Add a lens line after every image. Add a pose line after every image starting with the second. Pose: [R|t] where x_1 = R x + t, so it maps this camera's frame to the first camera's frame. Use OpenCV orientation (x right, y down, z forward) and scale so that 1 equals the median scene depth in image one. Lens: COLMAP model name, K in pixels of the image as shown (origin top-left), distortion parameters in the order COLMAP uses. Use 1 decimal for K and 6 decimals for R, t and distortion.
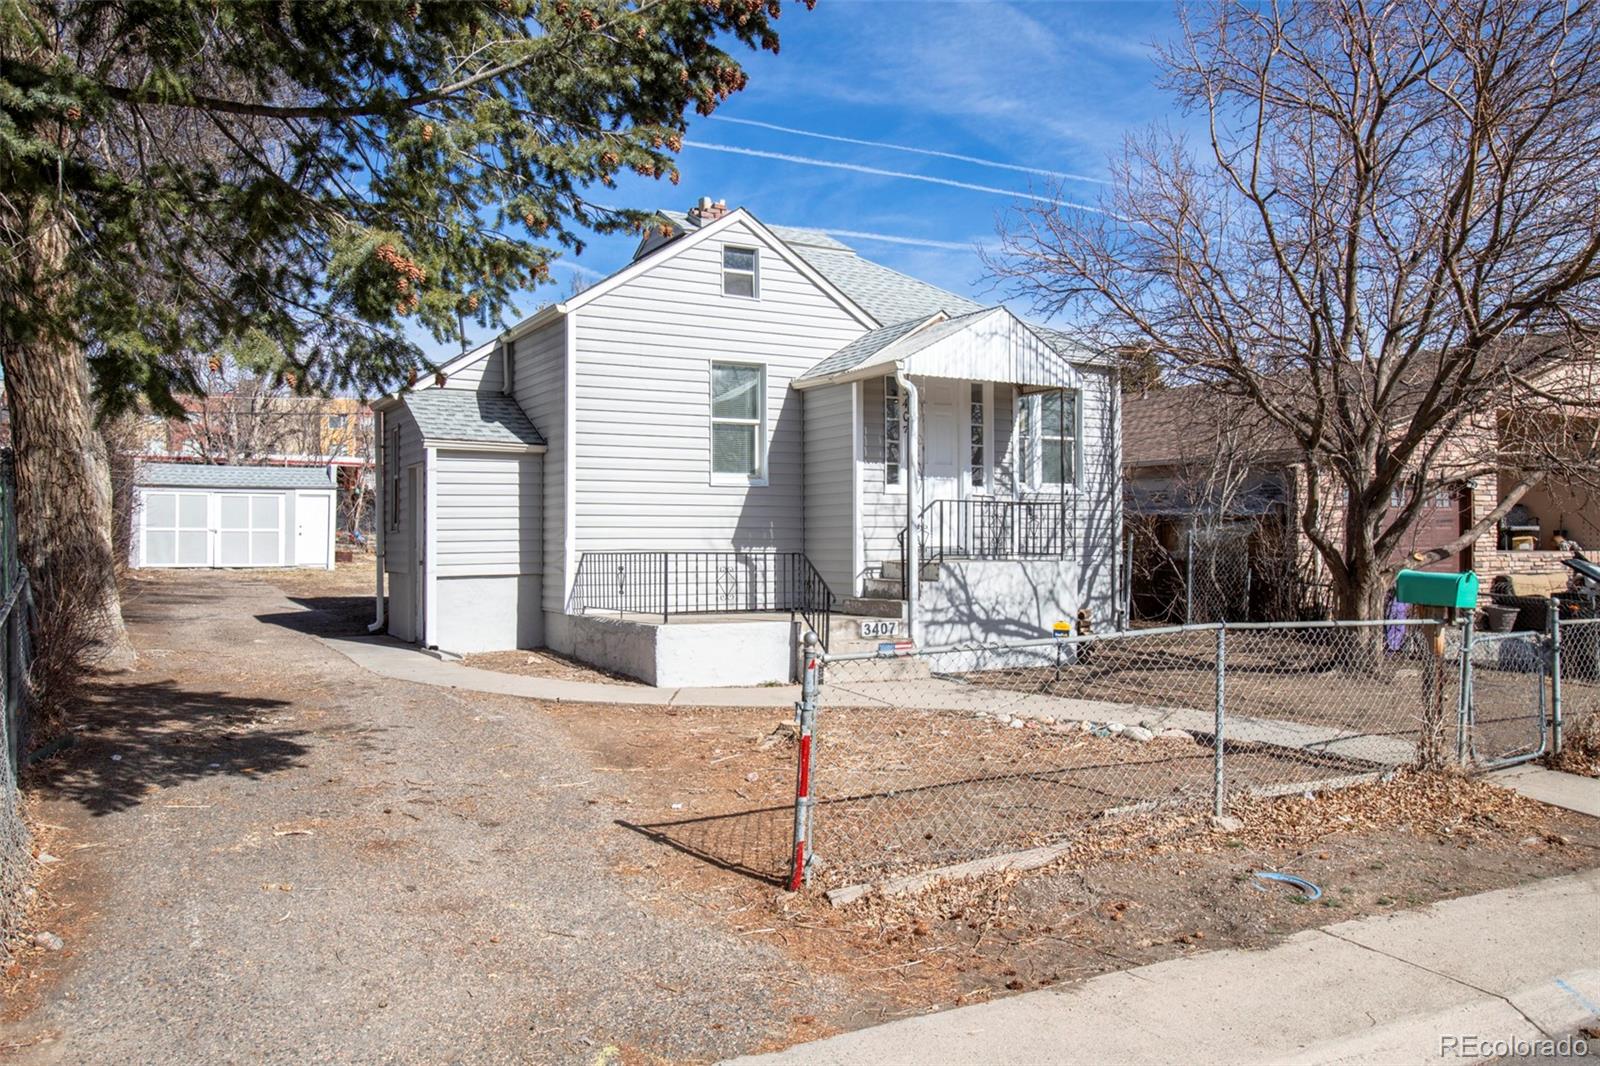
lens RADIAL K [[563.7, 0, 800.0], [0, 563.7, 533.0], [0, 0, 1]] dist [-0.001042, -0.000008]
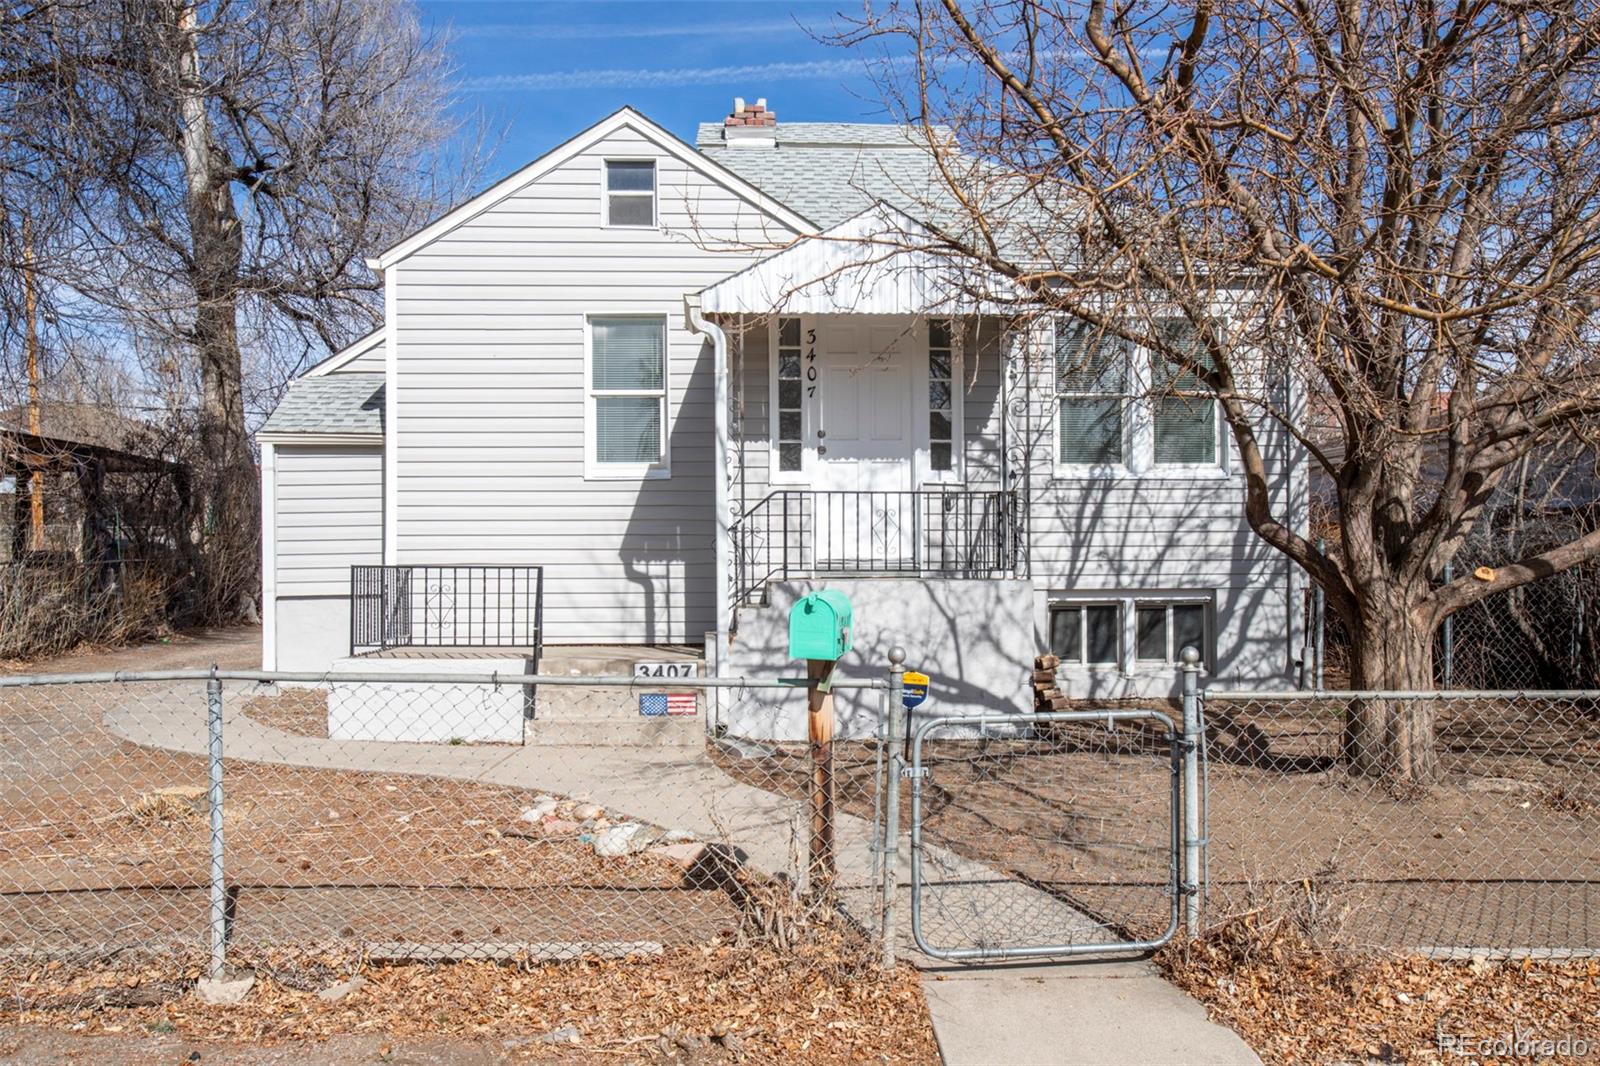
lens RADIAL K [[754.2, 0, 802.6], [0, 754.2, 549.4], [0, 0, 1]] dist [0.000289, -0.000133]
pose [[0.973591, -0.004568, -0.228253, 0.349044], [0.006193, 0.999960, 0.006401, 0.005264], [0.228214, -0.007645, 0.973581, 0.073760]]
